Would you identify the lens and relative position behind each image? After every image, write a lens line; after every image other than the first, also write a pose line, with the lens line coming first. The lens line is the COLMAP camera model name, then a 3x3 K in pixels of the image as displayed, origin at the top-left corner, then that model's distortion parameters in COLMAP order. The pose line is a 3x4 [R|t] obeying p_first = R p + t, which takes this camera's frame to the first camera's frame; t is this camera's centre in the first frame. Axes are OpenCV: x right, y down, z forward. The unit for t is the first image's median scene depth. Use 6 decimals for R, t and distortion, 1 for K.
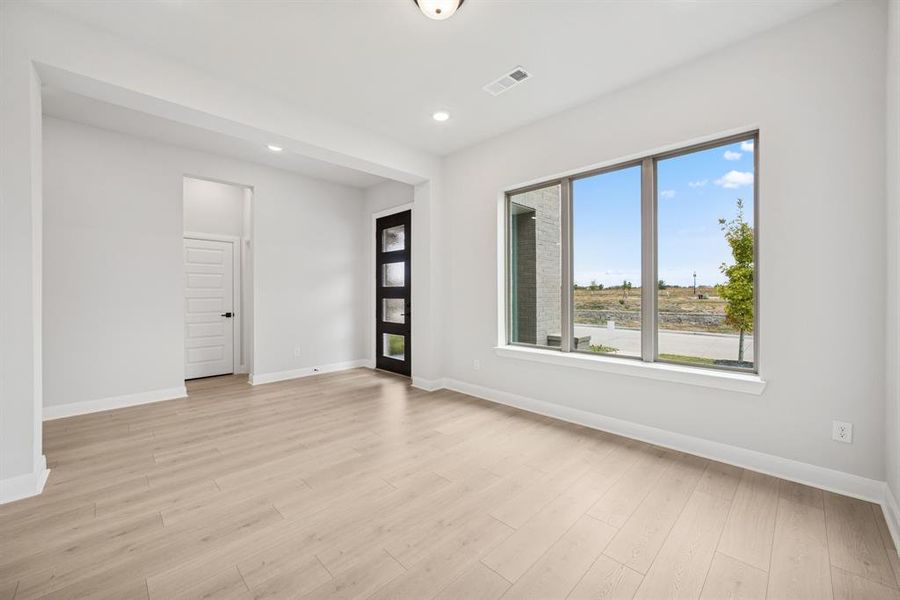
lens RADIAL K [[360.7, 0, 447.9], [0, 360.7, 297.0], [0, 0, 1]] dist [0.000126, 0.000141]
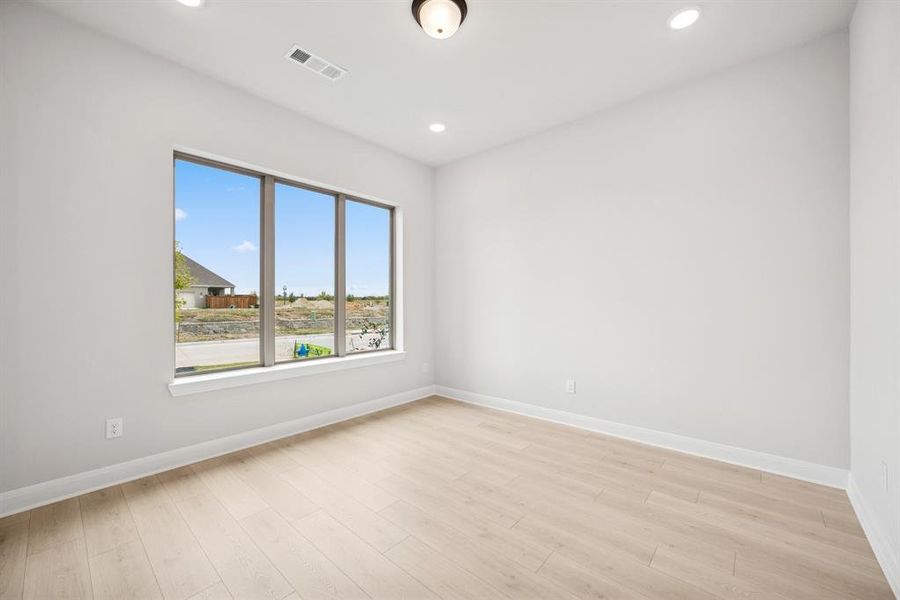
lens RADIAL K [[351.0, 0, 450.0], [0, 351.0, 300.0], [0, 0, 1]] dist [-0.000066, 0.000064]
pose [[-0.075022, 0.011497, 0.997116, -0.679176], [0.006576, 0.999917, -0.011034, -0.001437], [-0.997160, 0.005730, -0.075091, 0.696950]]
